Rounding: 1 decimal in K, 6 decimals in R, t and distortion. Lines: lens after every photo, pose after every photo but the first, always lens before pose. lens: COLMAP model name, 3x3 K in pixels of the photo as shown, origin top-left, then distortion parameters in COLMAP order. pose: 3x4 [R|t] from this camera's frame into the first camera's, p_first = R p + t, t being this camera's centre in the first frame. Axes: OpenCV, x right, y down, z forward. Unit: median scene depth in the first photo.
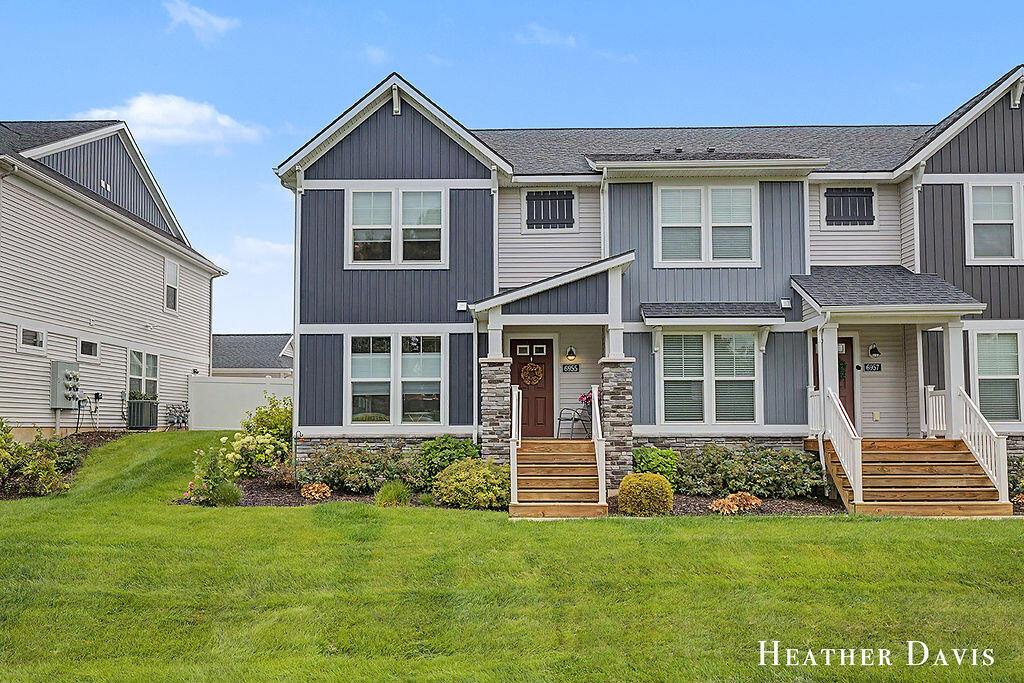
lens RADIAL K [[905.4, 0, 512.0], [0, 905.4, 341.5], [0, 0, 1]] dist [0.038274, 0.002061]
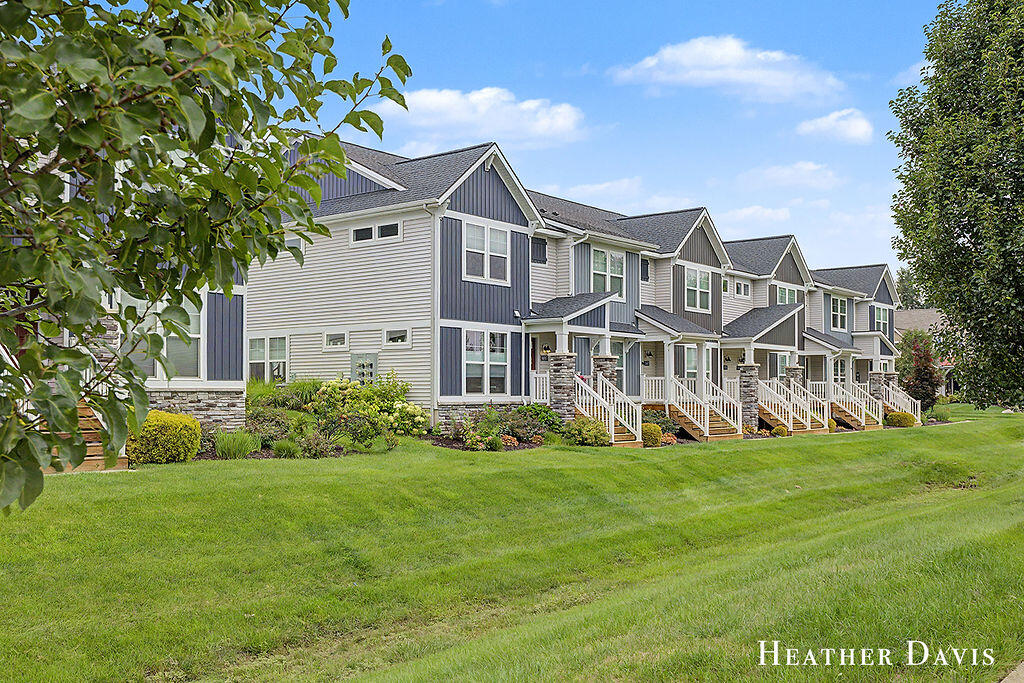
lens RADIAL K [[1005.6, 0, 512.0], [0, 1005.6, 341.5], [0, 0, 1]] dist [-0.002371, -0.001508]
pose [[0.612998, 0.047149, 0.788676, -1.323943], [-0.076268, 0.997087, -0.000330, 0.006248], [-0.786395, -0.059948, 0.614808, 0.017225]]
